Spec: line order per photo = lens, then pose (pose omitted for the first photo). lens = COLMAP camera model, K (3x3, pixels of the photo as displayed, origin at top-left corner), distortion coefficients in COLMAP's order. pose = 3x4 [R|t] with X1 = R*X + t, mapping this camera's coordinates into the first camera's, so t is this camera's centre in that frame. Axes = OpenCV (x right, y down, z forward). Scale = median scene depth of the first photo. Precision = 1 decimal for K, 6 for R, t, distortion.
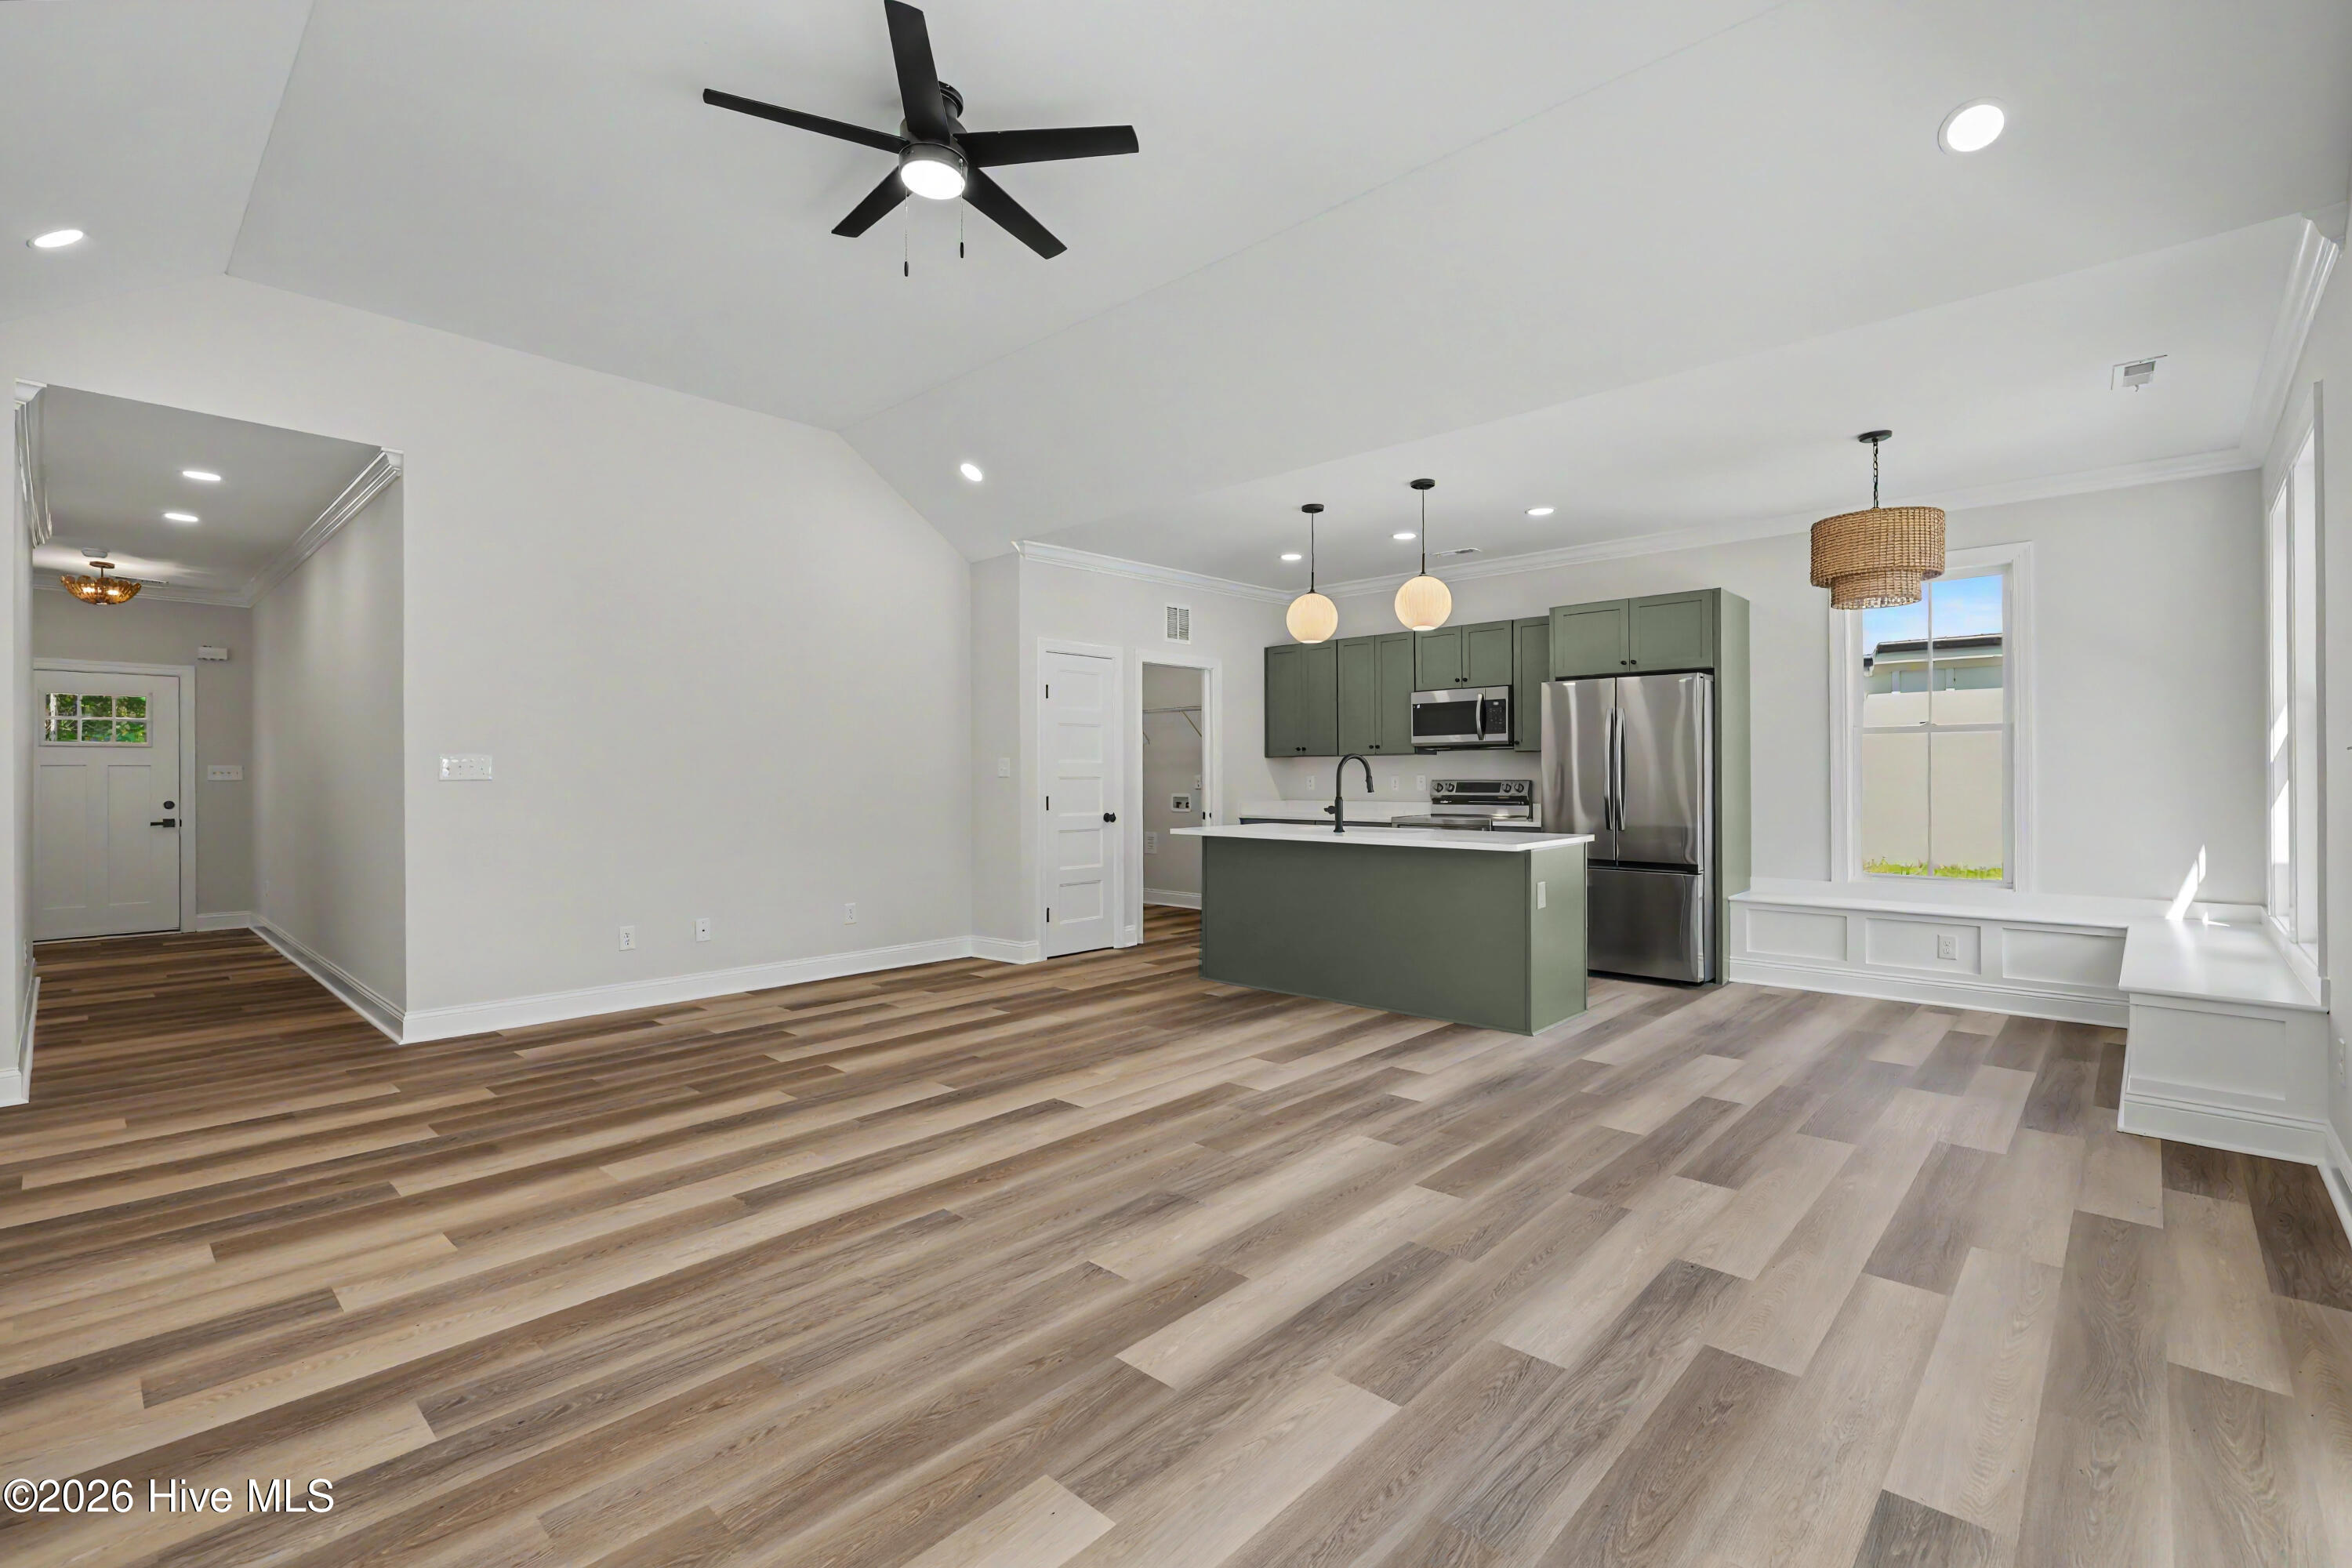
lens RADIAL K [[1043.2, 0, 1180.1], [0, 1043.2, 776.6], [0, 0, 1]] dist [0.002607, 0.000076]
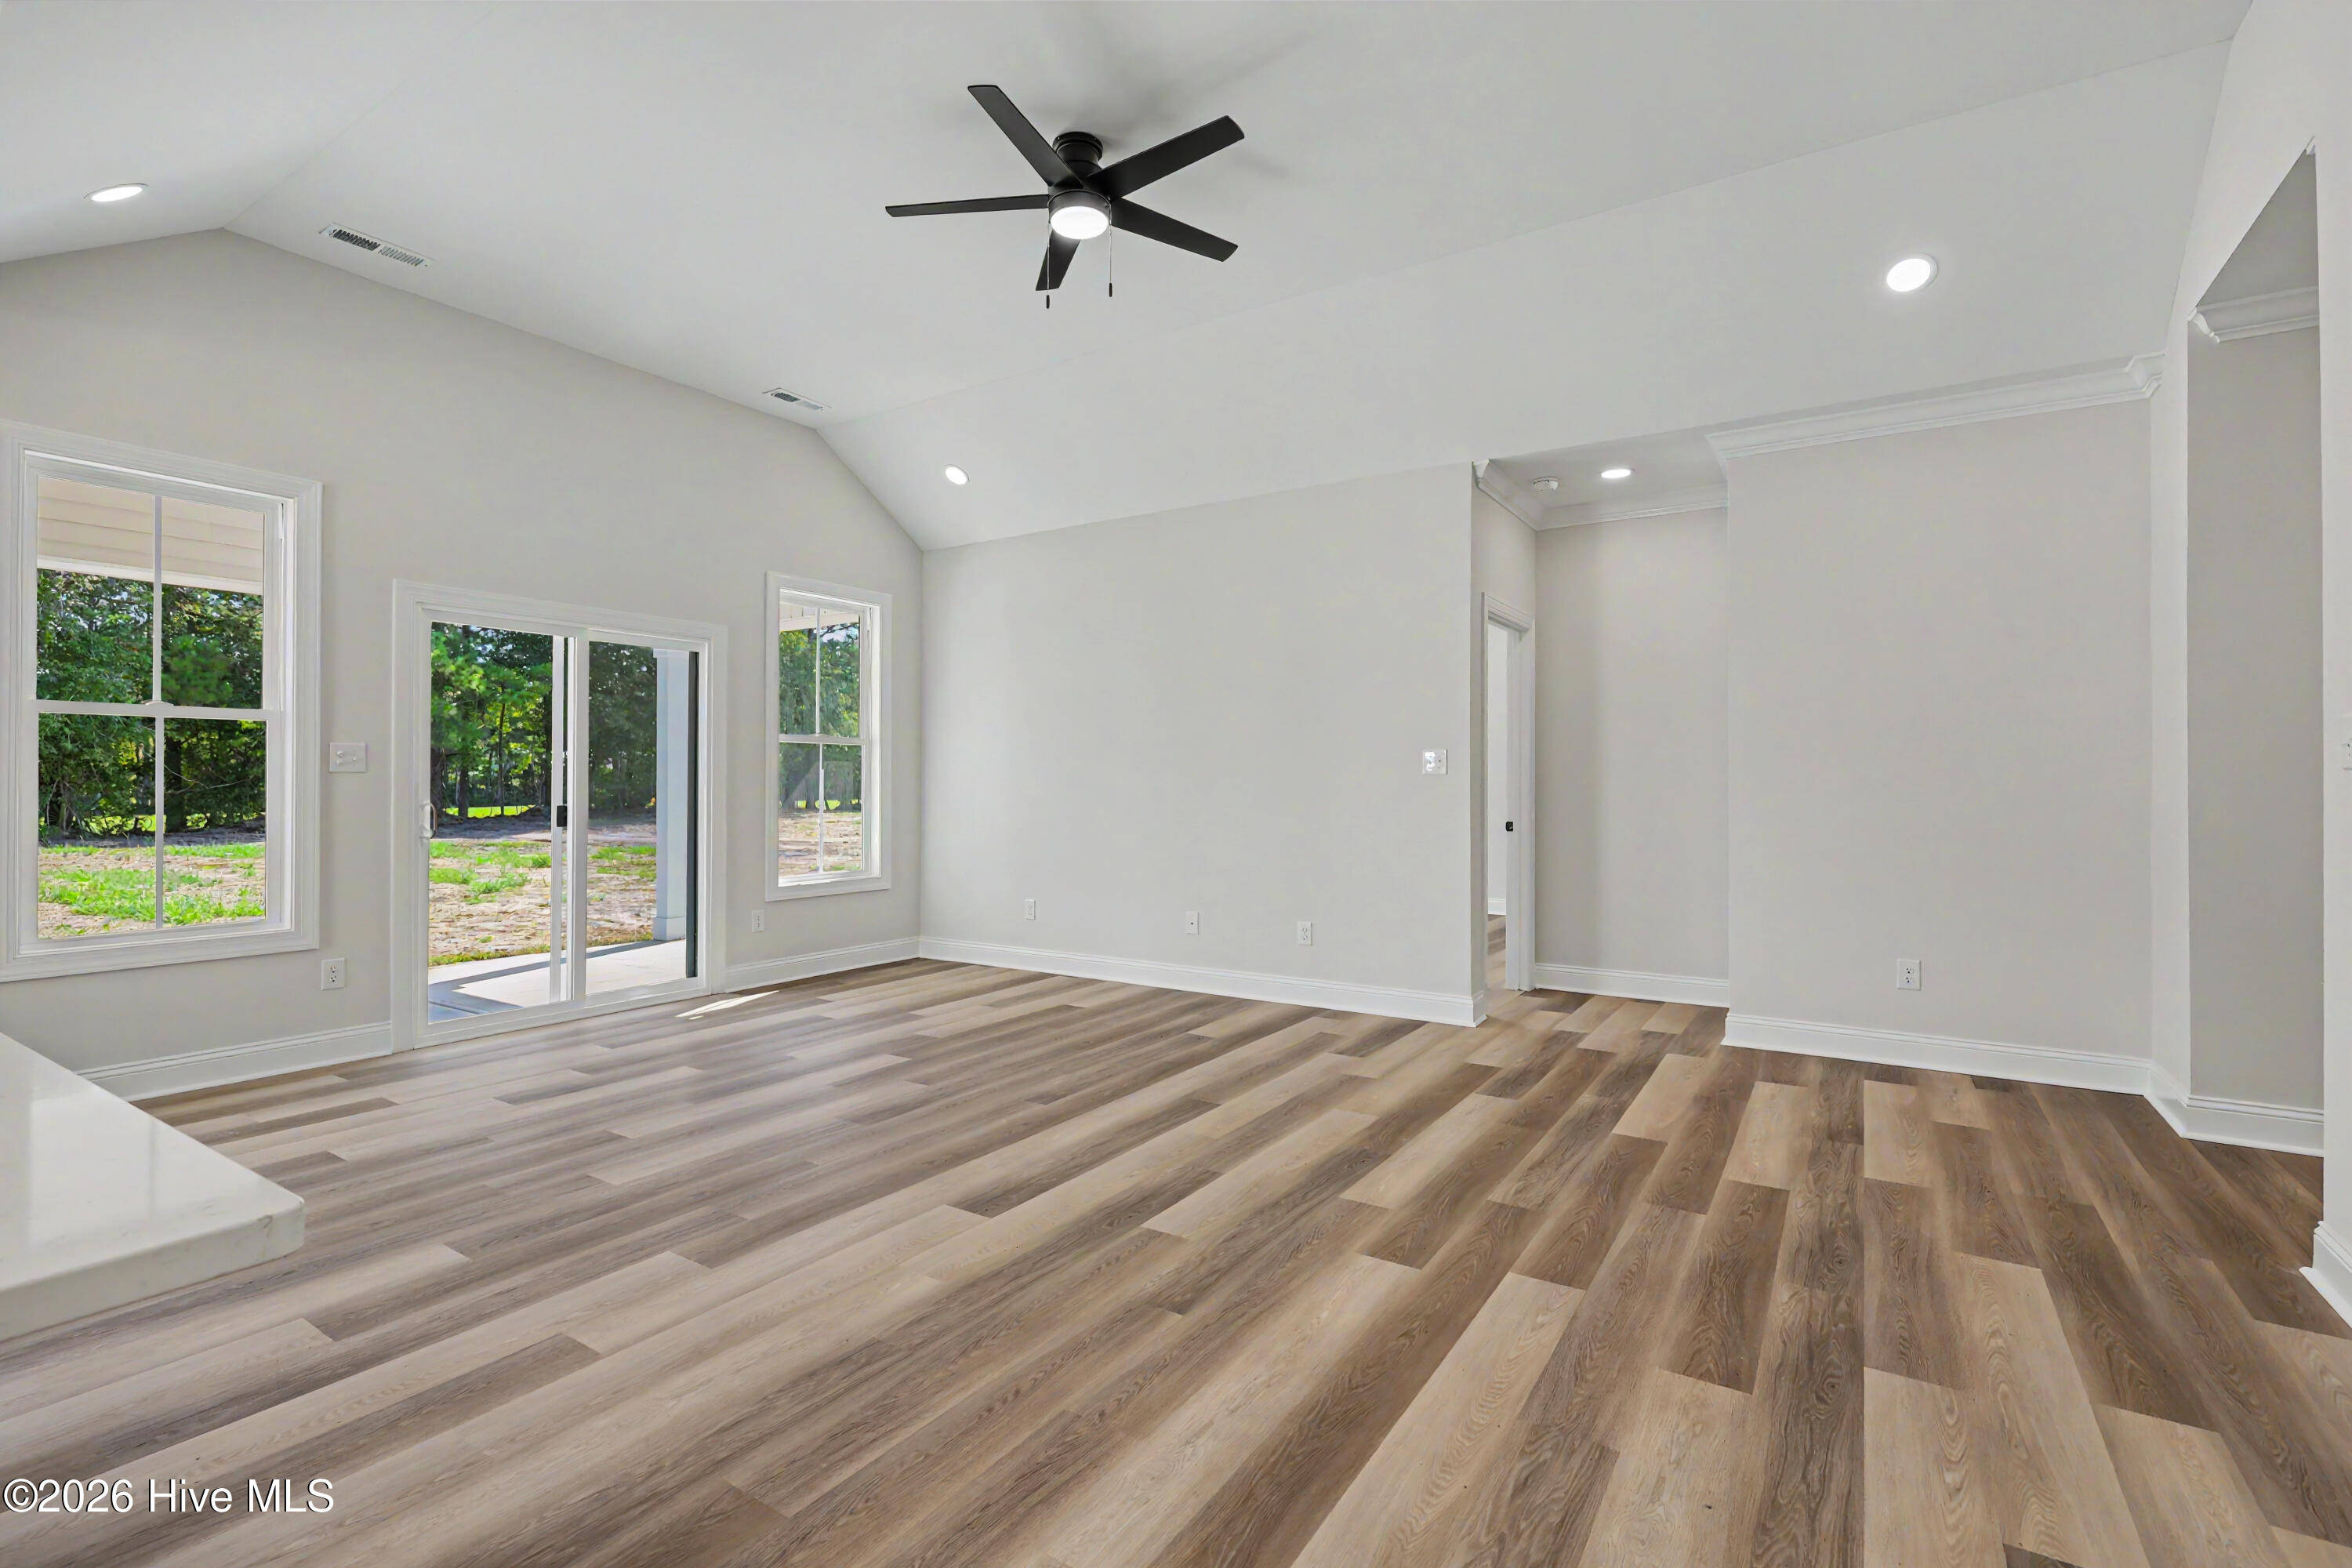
lens RADIAL K [[1060.6, 0, 1182.8], [0, 1060.6, 777.3], [0, 0, 1]] dist [0.002078, 0.000445]
pose [[-0.984537, 0.003032, -0.175153, -0.090712], [0.004007, 0.999978, -0.005209, 0.007205], [0.175133, -0.005830, -0.984527, 1.278189]]
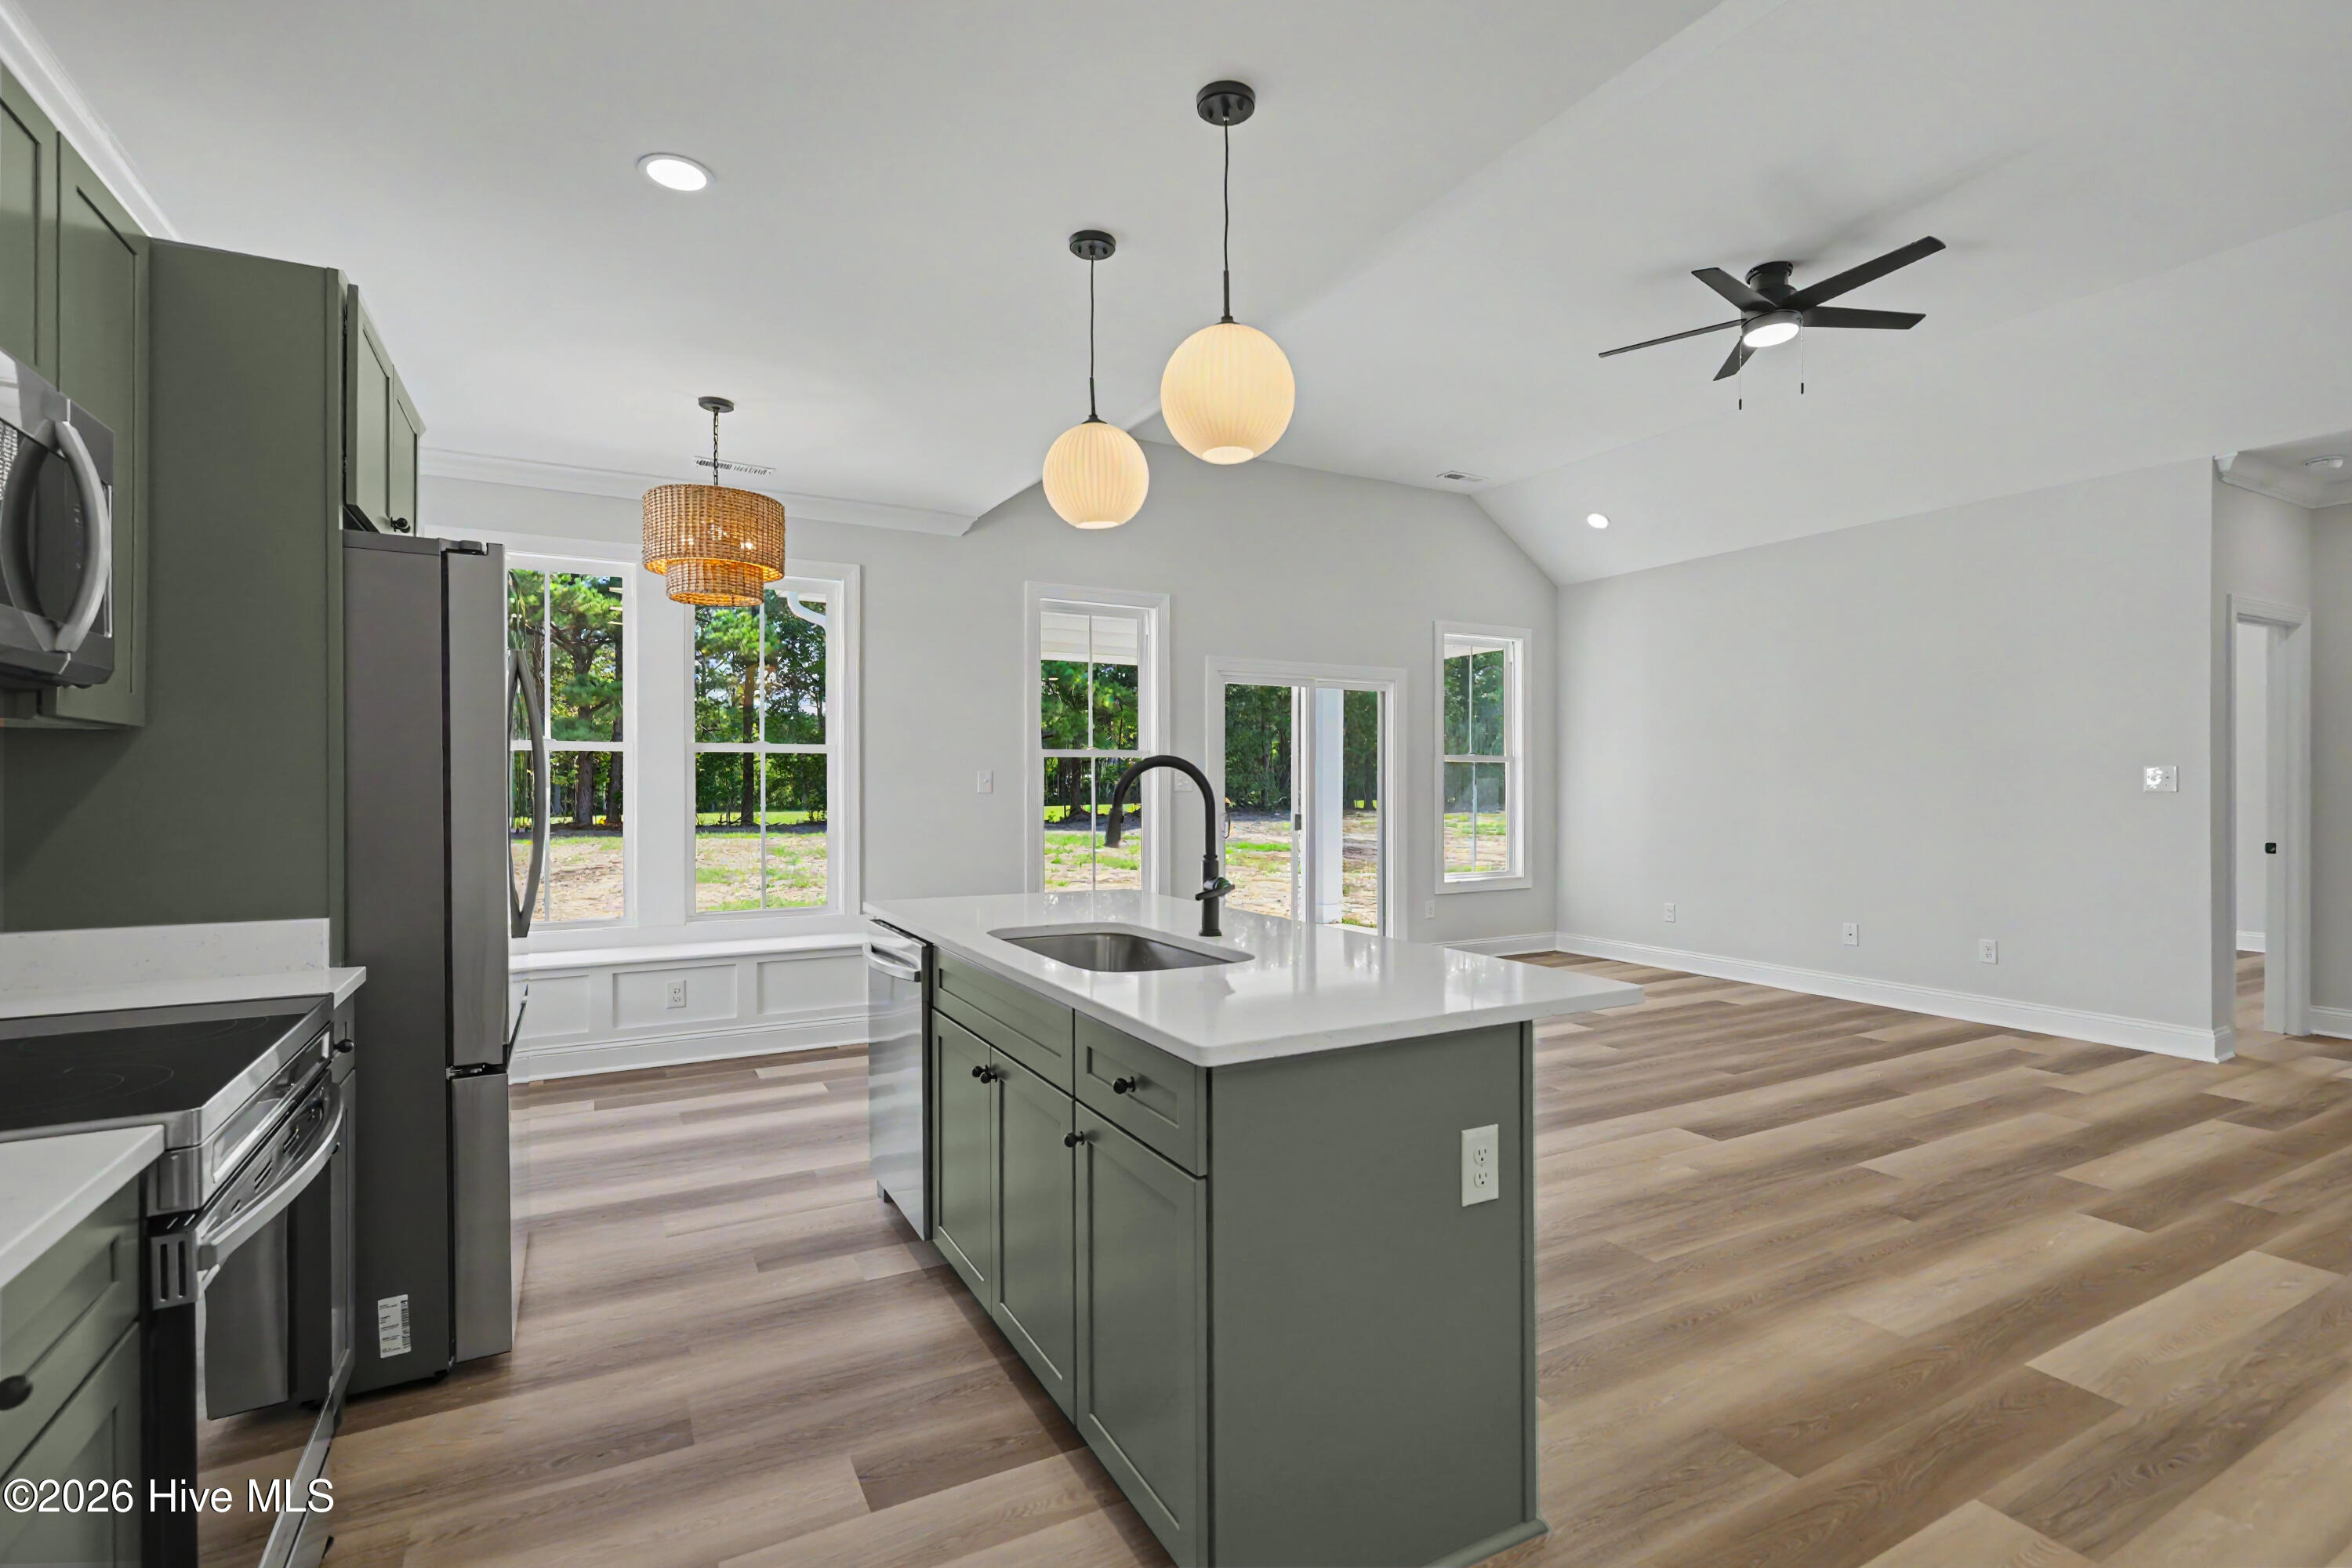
lens RADIAL K [[1087.5, 0, 1176.0], [0, 1087.5, 784.0], [0, 0, 1]] dist [-0.001508, 0.000872]
pose [[-0.948085, 0.006330, 0.317955, 0.021978], [0.006451, 0.999979, -0.000669, -0.011434], [-0.317952, 0.001417, -0.948106, 1.527720]]
